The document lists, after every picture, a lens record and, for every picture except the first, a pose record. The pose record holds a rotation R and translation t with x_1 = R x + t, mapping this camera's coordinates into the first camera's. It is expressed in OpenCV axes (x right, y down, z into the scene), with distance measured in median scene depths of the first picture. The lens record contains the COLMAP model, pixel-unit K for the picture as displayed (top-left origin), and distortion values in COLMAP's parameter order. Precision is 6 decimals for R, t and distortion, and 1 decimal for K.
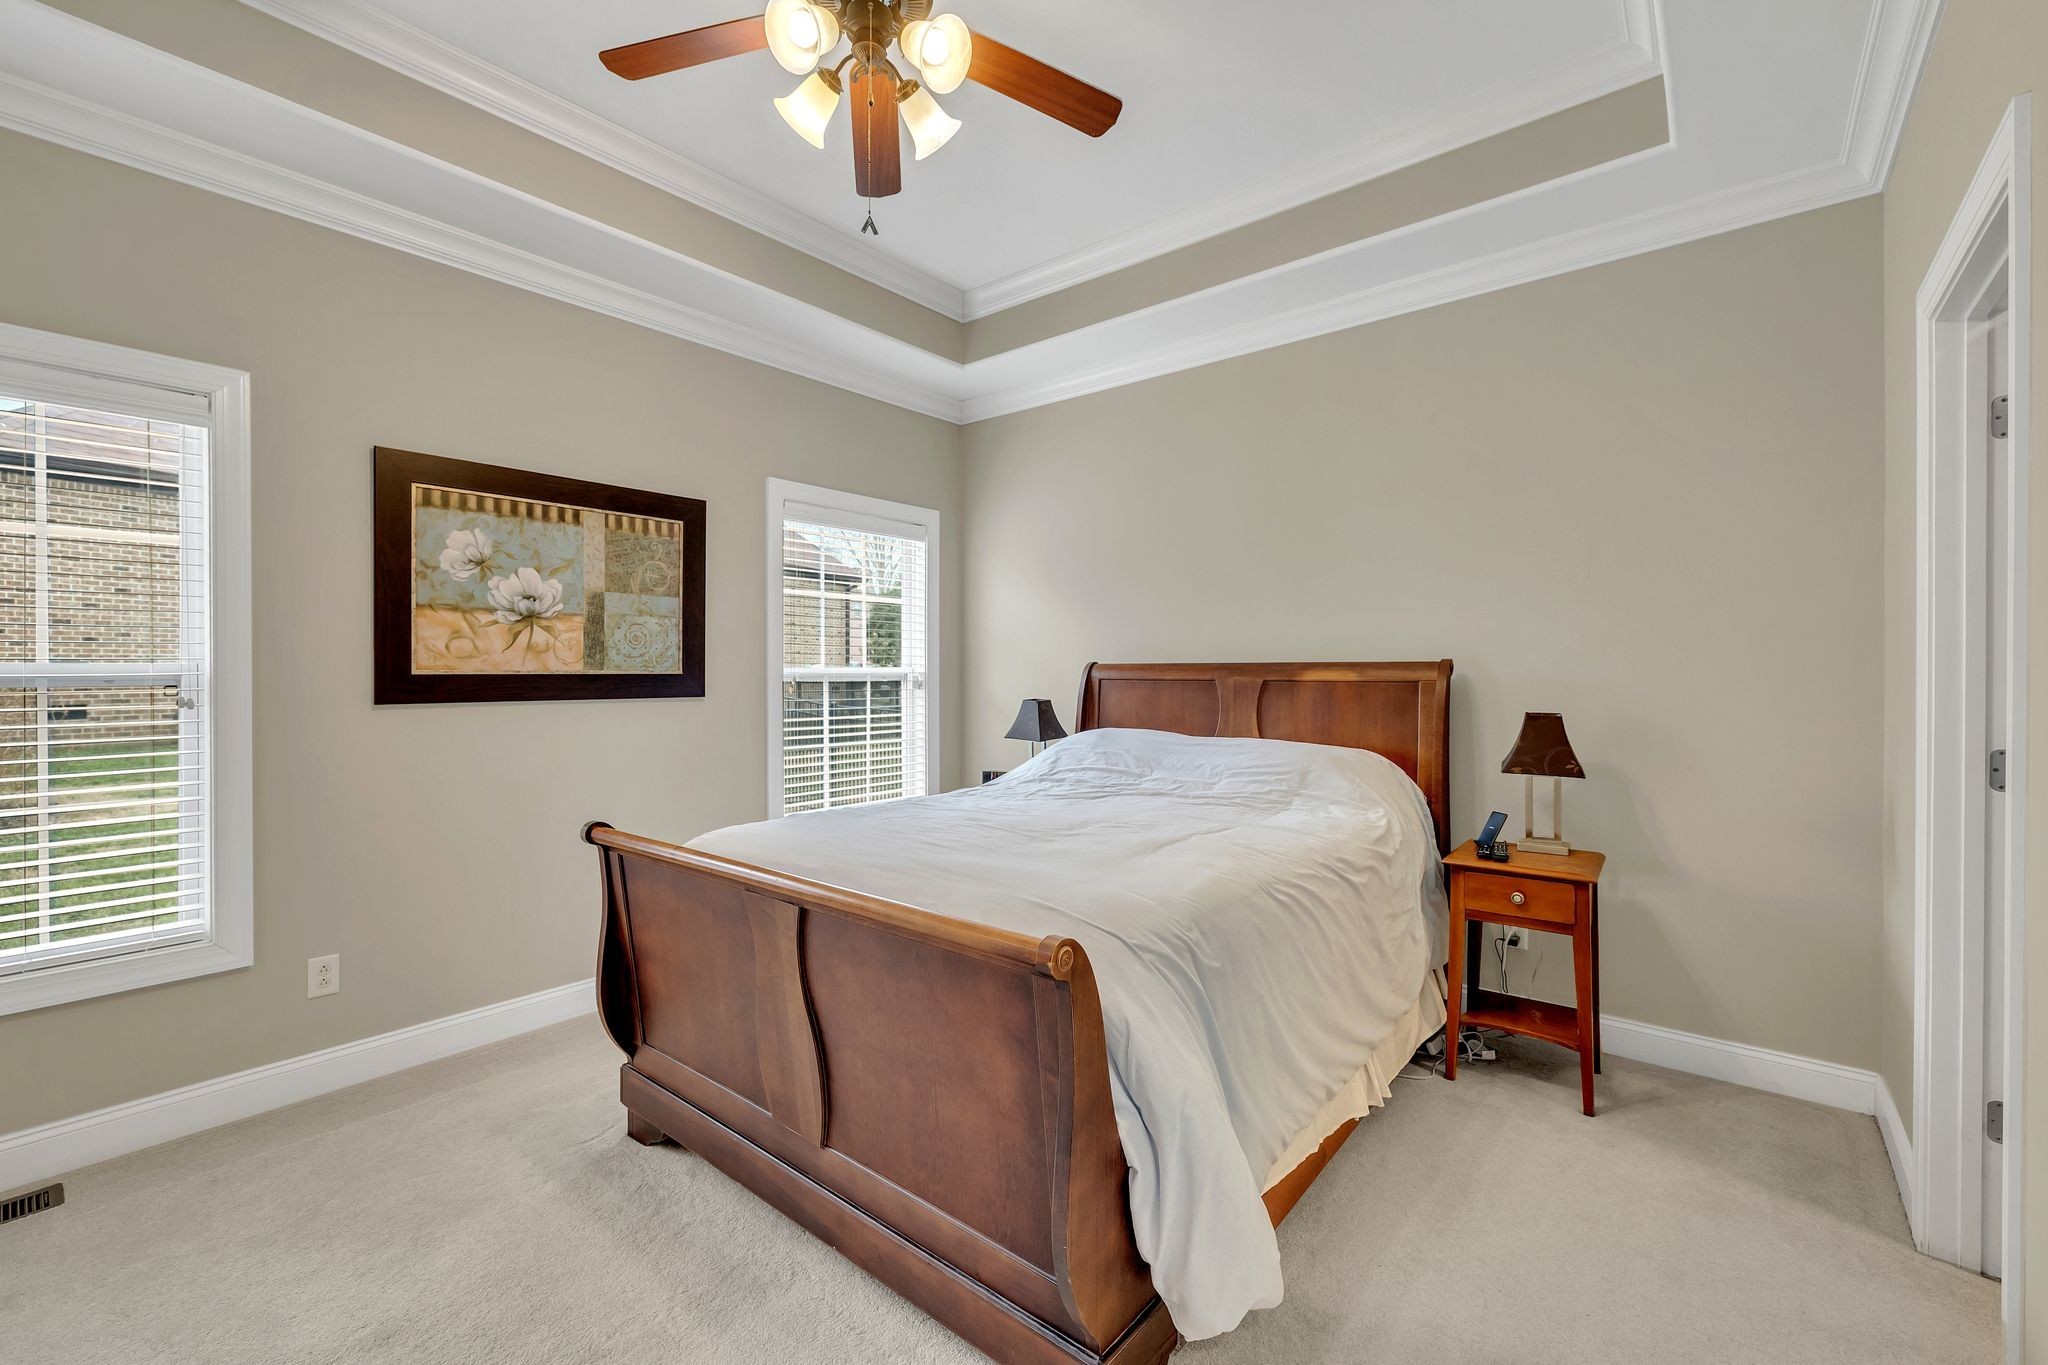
lens RADIAL K [[866.8, 0, 1015.7], [0, 866.8, 678.0], [0, 0, 1]] dist [0.000844, -0.000052]
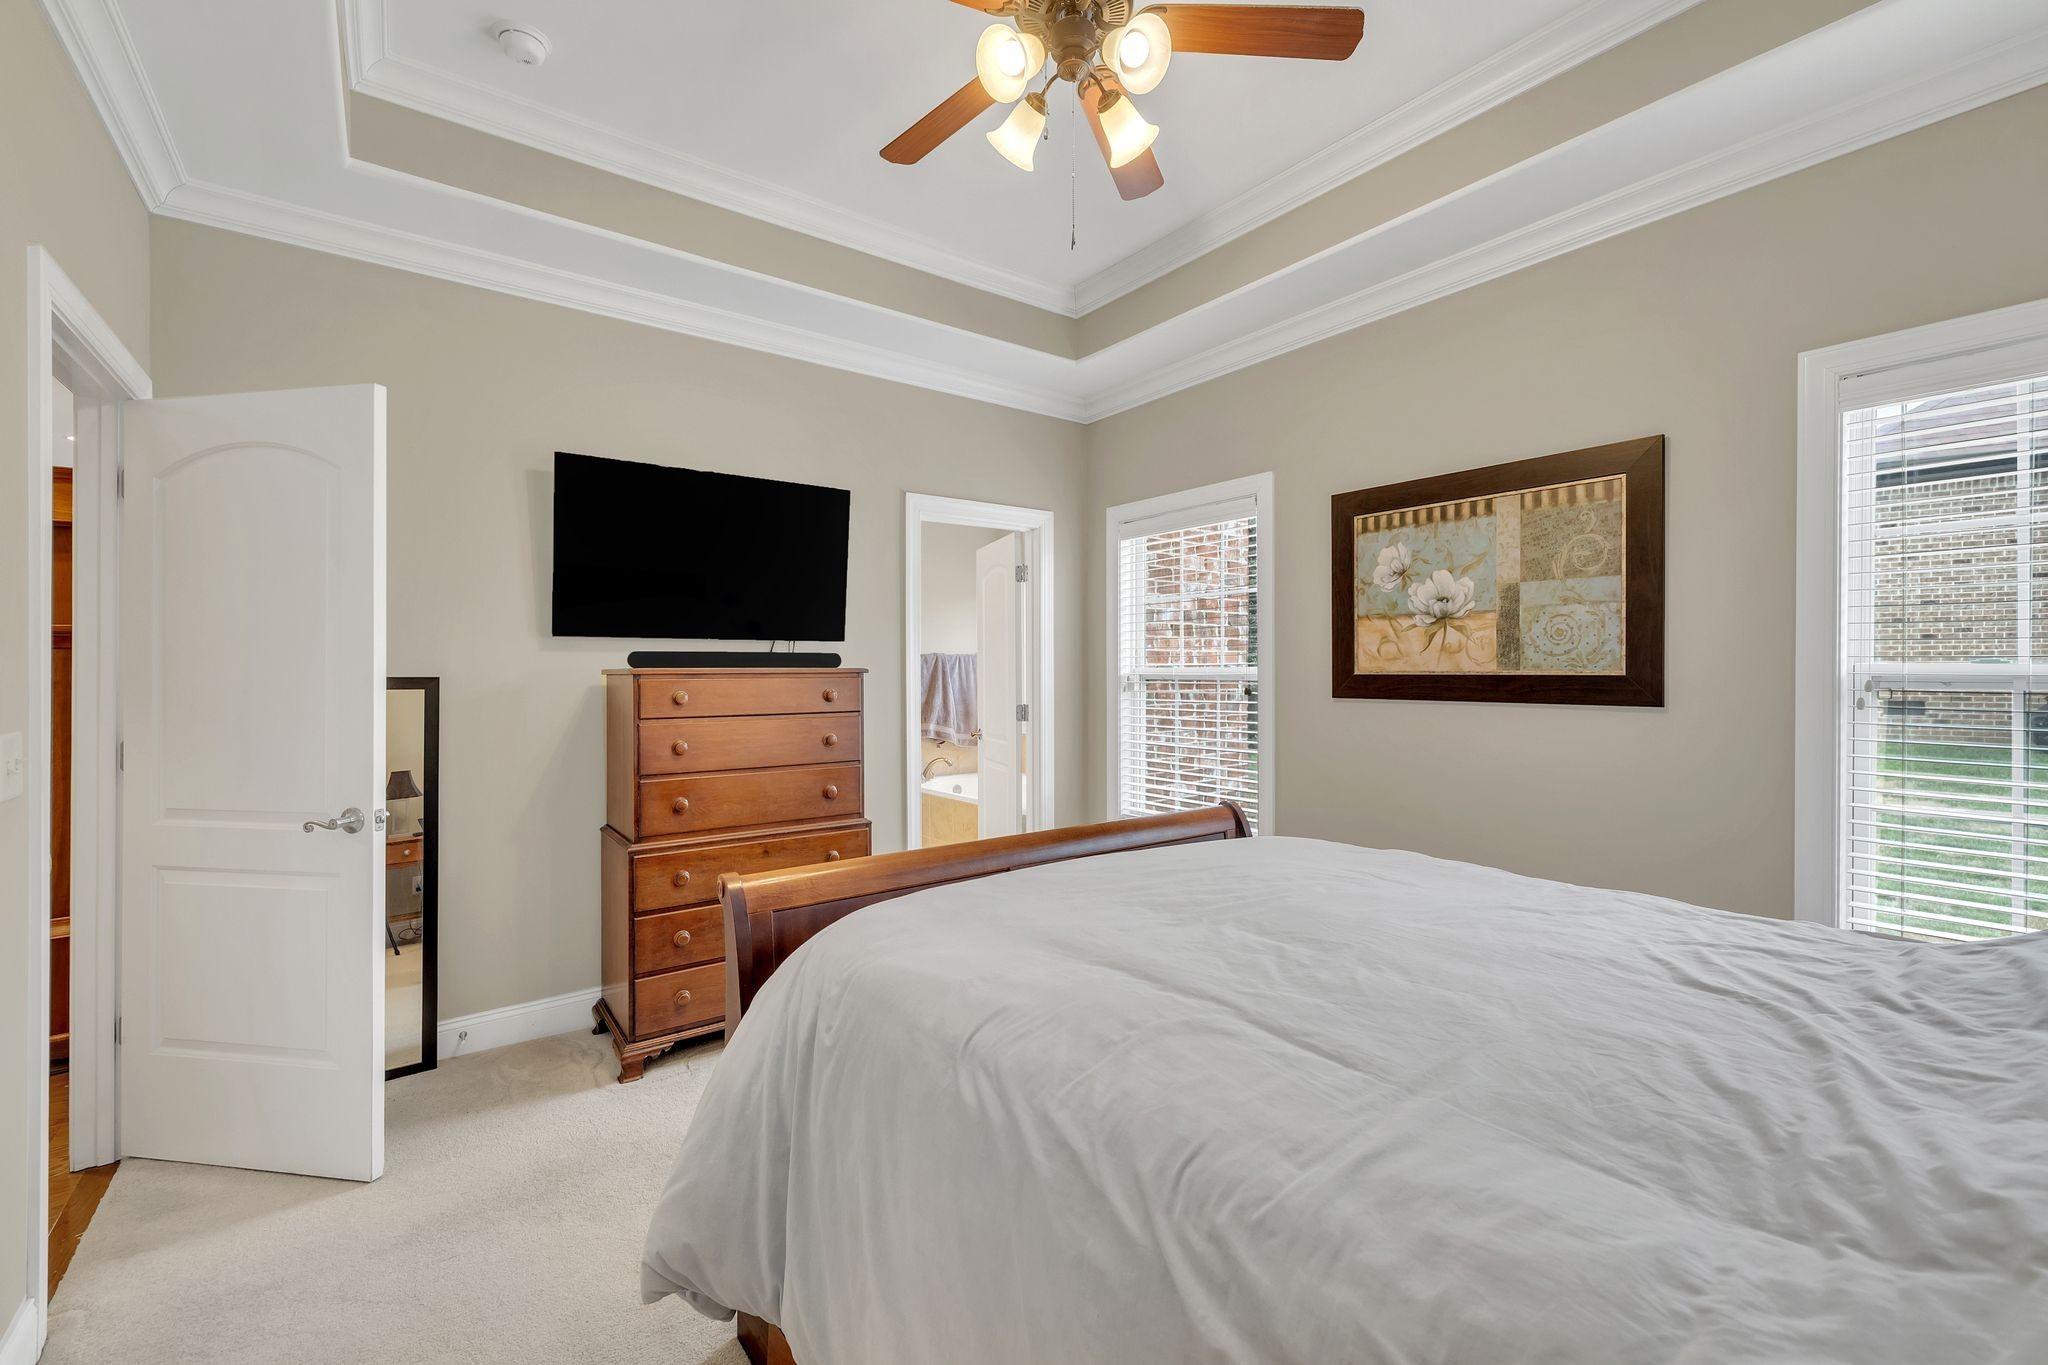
lens RADIAL K [[866.8, 0, 1020.5], [0, 866.8, 678.6], [0, 0, 1]] dist [0.000844, -0.000052]
pose [[-0.231480, 0.010344, -0.972785, 0.534232], [-0.004246, 0.999923, 0.011643, -0.009123], [0.972830, 0.006826, -0.231418, 0.740814]]
